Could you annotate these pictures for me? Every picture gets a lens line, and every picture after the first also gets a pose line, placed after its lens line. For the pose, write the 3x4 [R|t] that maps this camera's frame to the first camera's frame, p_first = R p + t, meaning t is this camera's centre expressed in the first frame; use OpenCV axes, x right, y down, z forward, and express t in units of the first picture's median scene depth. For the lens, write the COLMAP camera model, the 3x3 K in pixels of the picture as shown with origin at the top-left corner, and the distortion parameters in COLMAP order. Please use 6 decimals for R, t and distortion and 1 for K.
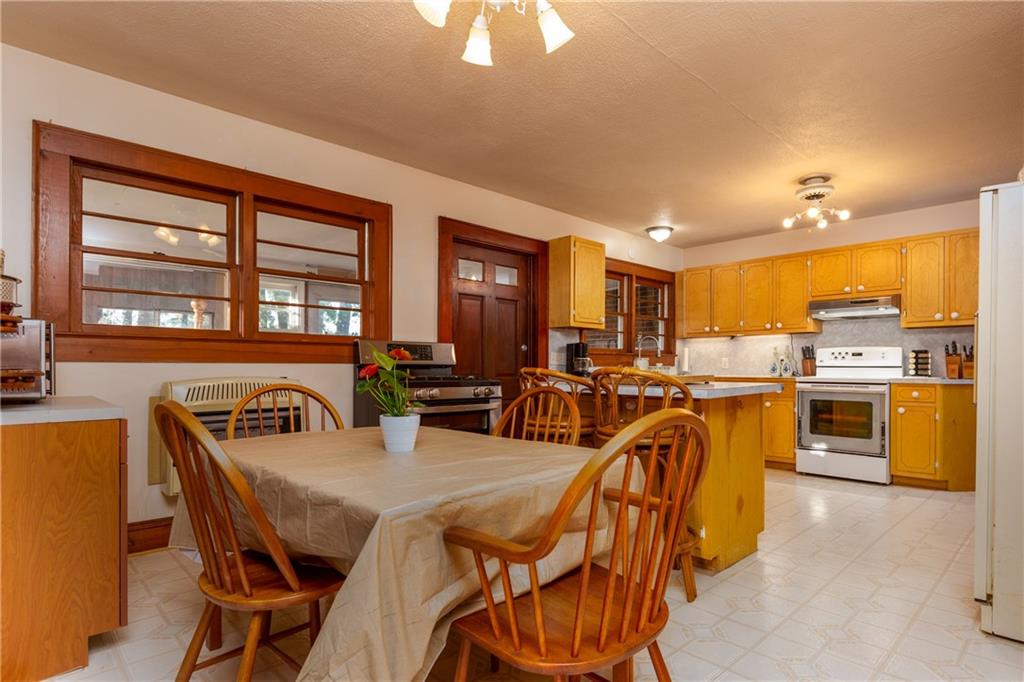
lens RADIAL K [[524.9, 0, 564.5], [0, 524.9, 370.3], [0, 0, 1]] dist [-0.004038, -0.000007]
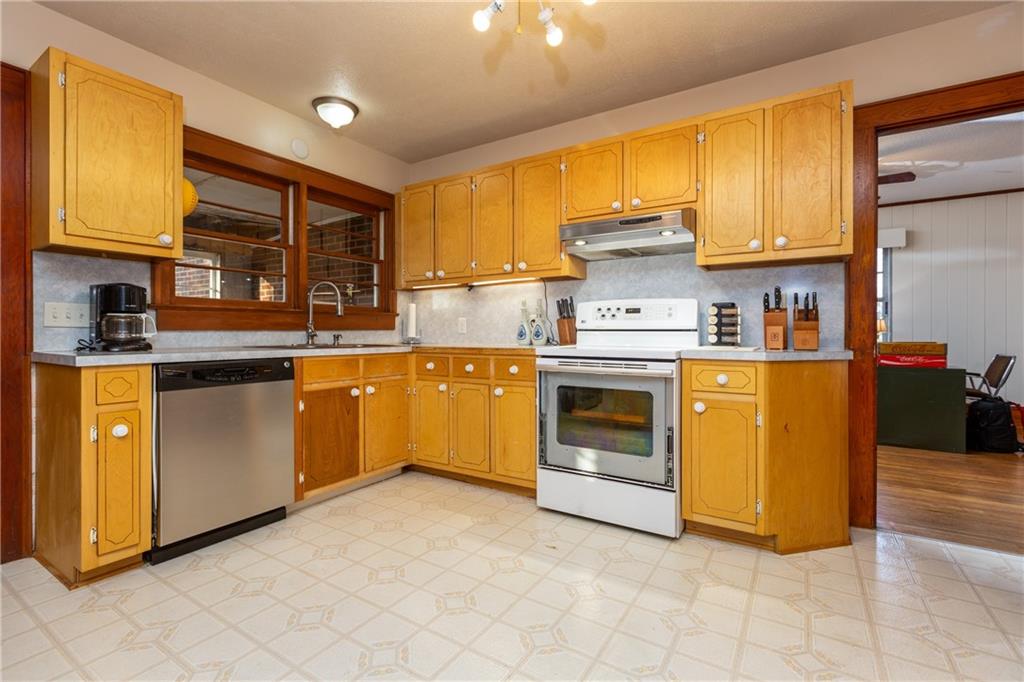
lens RADIAL K [[466.5, 0, 501.9], [0, 466.5, 335.0], [0, 0, 1]] dist [0.004874, 0.000607]
pose [[0.980854, -0.004469, 0.194692, 0.301950], [0.004031, 0.999988, 0.002646, -0.003078], [-0.194702, -0.001811, 0.980861, 0.491267]]
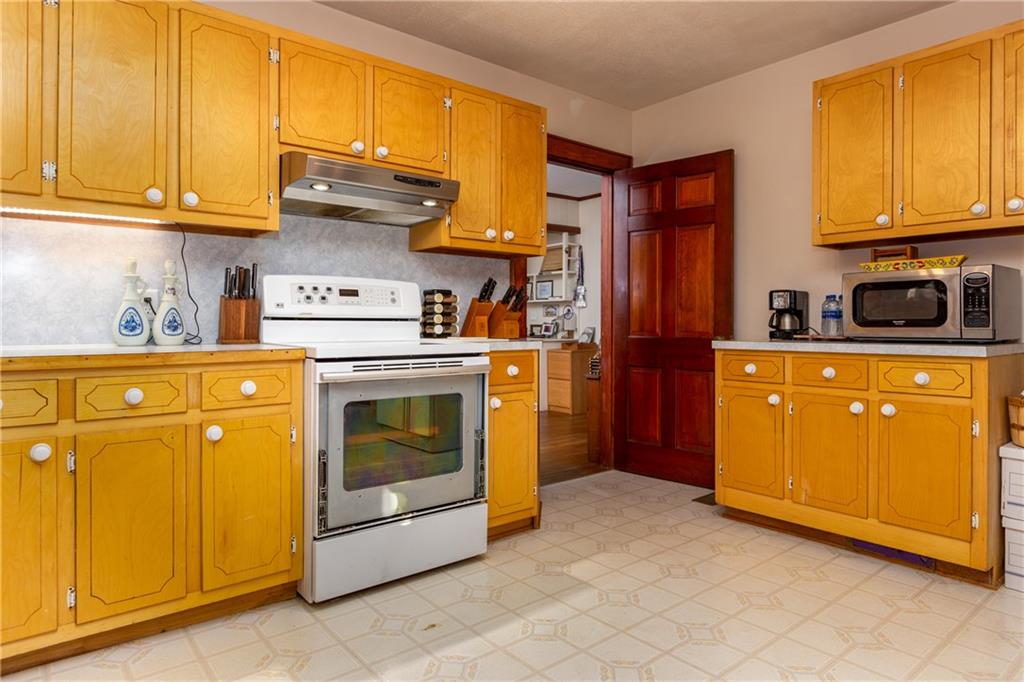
lens RADIAL K [[626.0, 0, 511.7], [0, 626.0, 322.3], [0, 0, 1]] dist [-0.001070, 0.001209]
pose [[0.097347, -0.001935, 0.995249, 0.016212], [0.001937, 0.999997, 0.001754, -0.004634], [-0.995249, 0.001757, 0.097350, 0.828714]]
